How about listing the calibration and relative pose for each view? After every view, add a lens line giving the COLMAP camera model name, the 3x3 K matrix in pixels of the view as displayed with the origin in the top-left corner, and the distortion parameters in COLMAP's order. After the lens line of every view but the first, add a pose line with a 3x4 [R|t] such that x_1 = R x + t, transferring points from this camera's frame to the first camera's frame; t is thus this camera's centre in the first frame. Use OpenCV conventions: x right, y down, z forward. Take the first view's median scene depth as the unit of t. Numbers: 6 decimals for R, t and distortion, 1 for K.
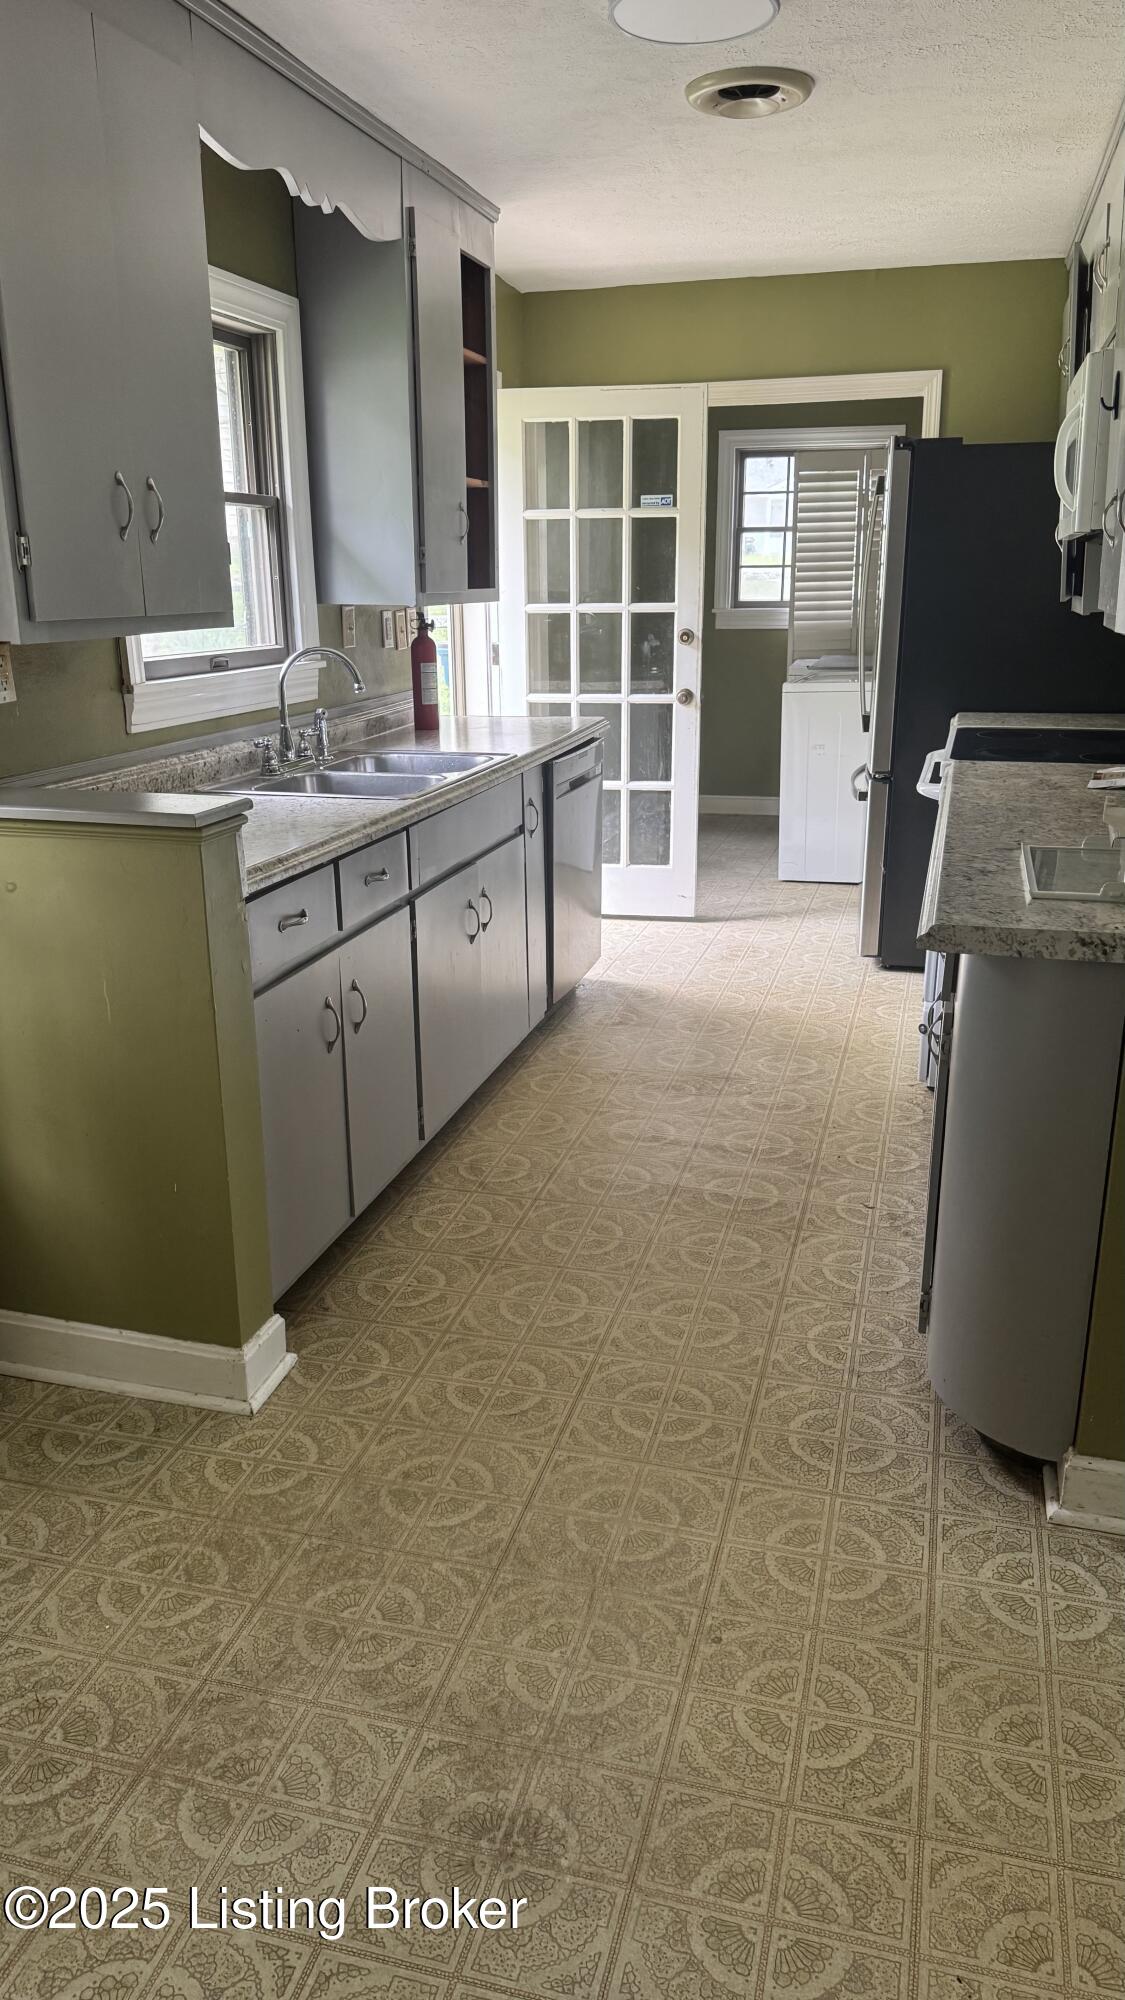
lens RADIAL K [[1377.5, 0, 569.6], [0, 1377.5, 996.7], [0, 0, 1]] dist [0.058281, -0.169132]
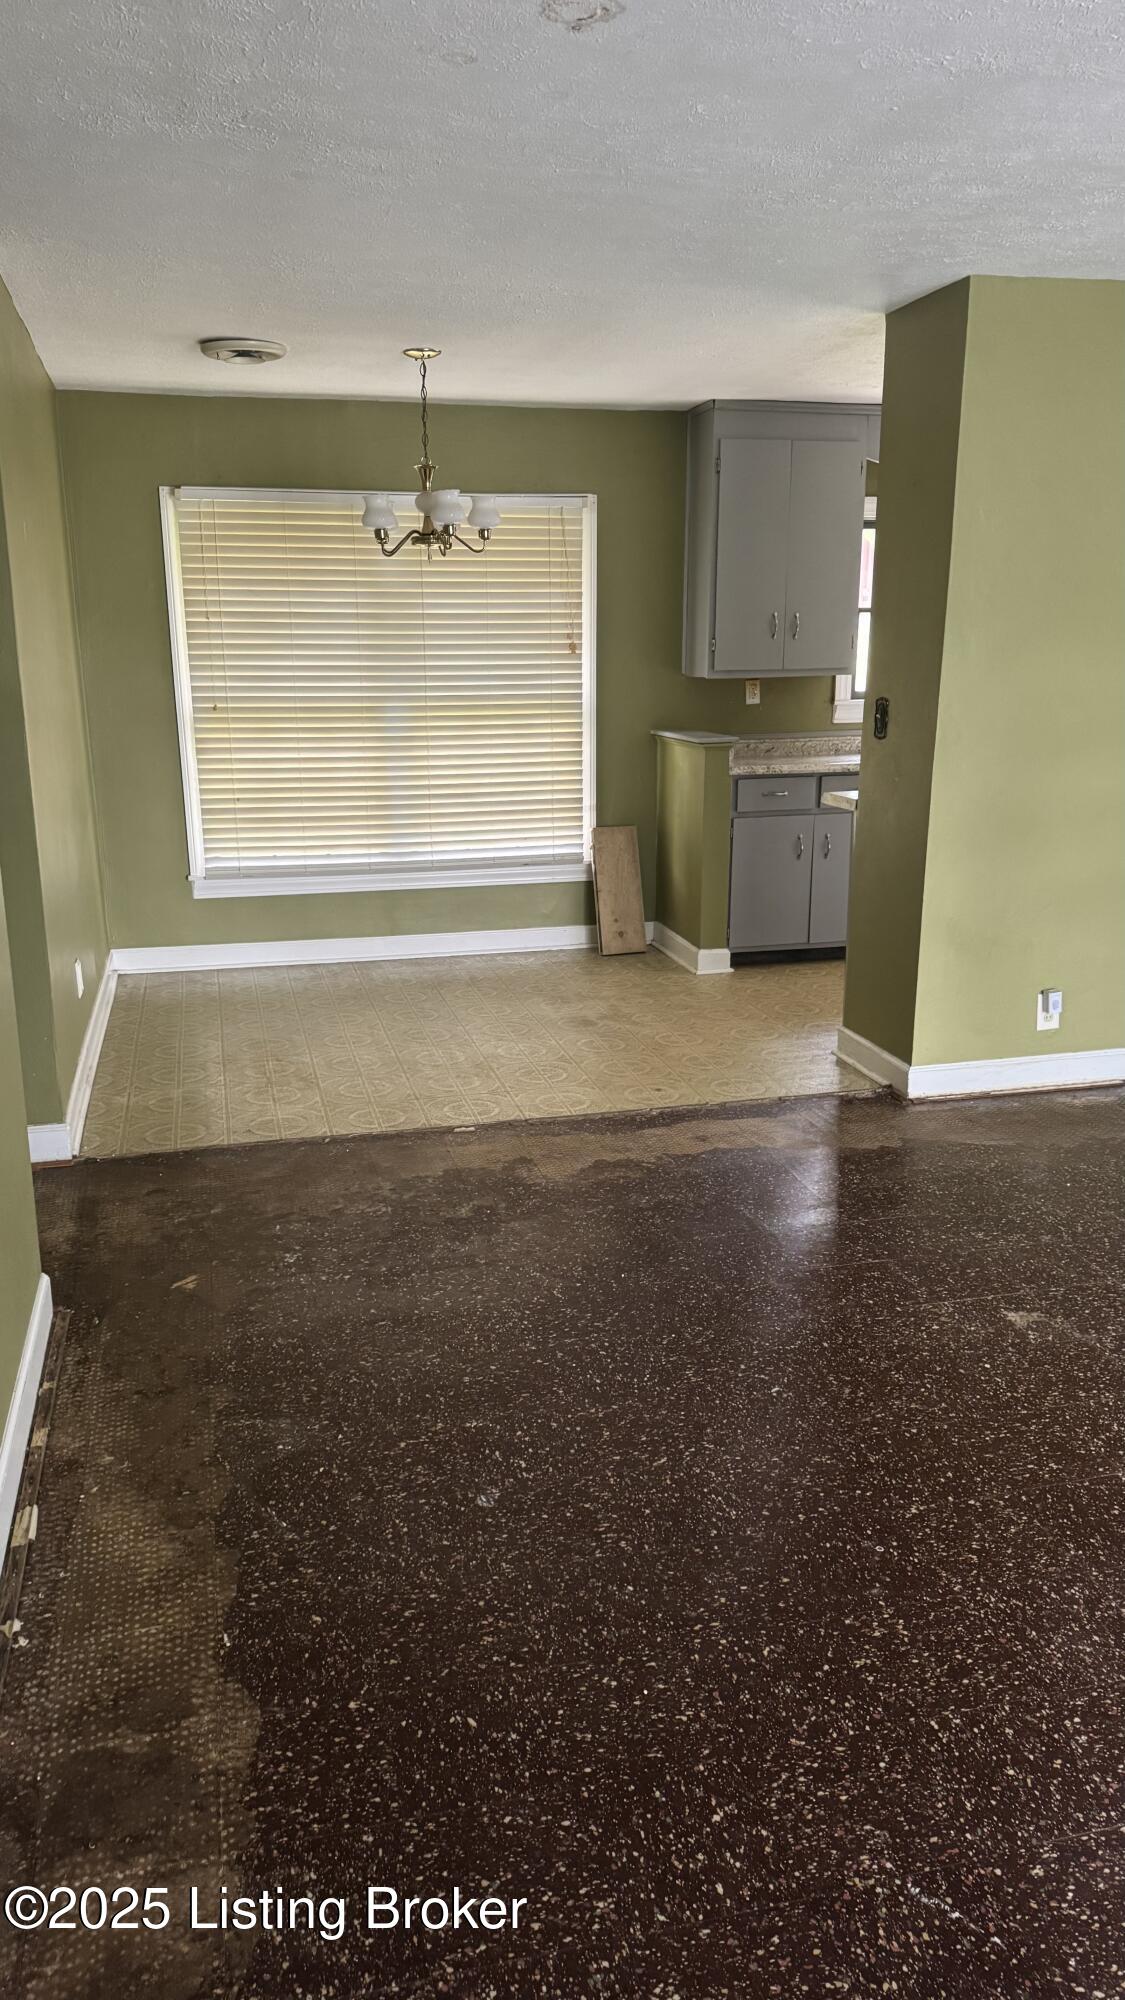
lens RADIAL K [[1408.1, 0, 527.1], [0, 1408.1, 1007.7], [0, 0, 1]] dist [0.062707, -0.069580]
pose [[0.482273, 0.222528, -0.847286, 1.241051], [-0.247283, 0.962446, 0.112021, 0.094329], [0.840395, 0.155495, 0.519189, -0.416645]]
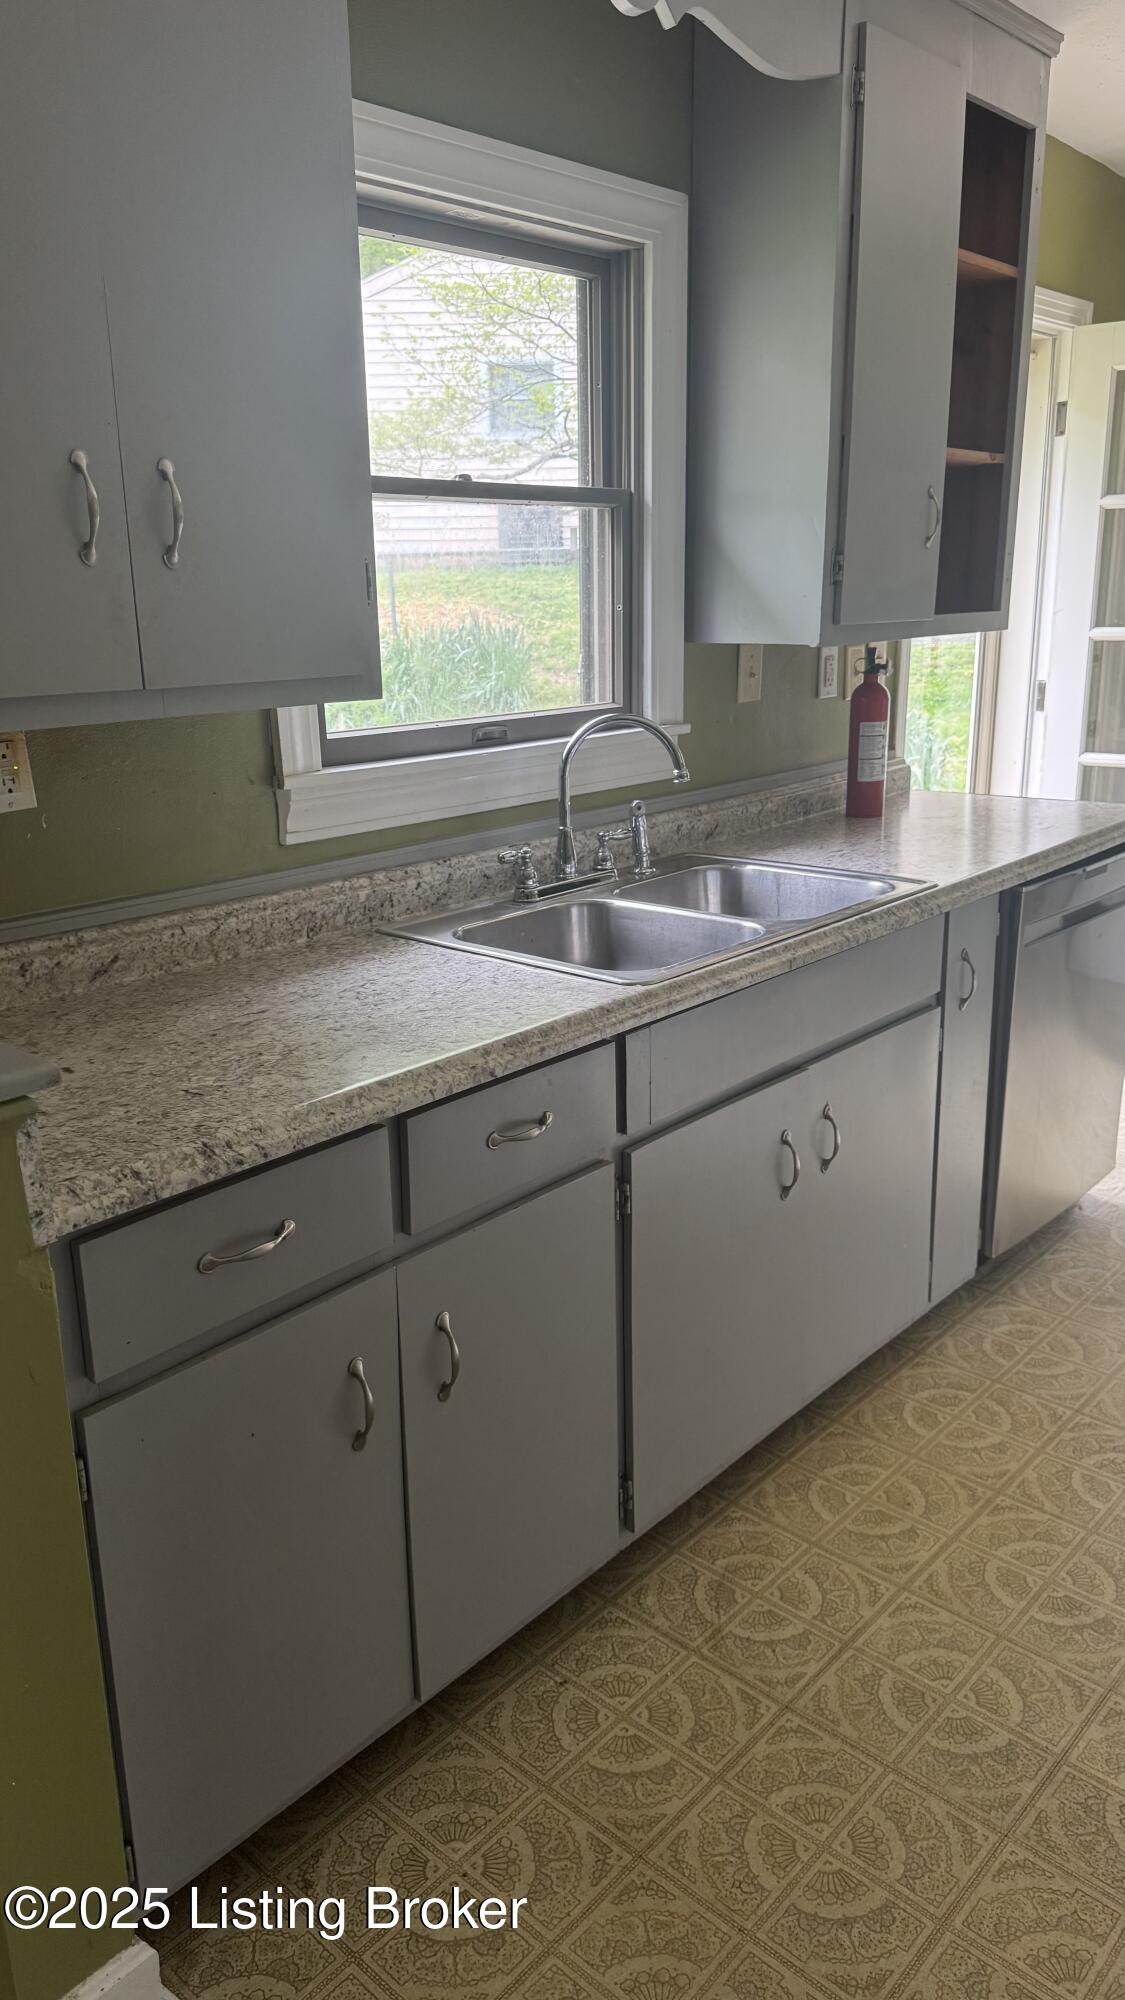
lens RADIAL K [[1416.6, 0, 566.0], [0, 1416.6, 993.6], [0, 0, 1]] dist [0.088561, -0.117213]
pose [[0.891522, 0.098214, -0.442203, 0.110854], [-0.105638, 0.994373, 0.007876, -0.120019], [0.440488, 0.039691, 0.896880, 0.377376]]
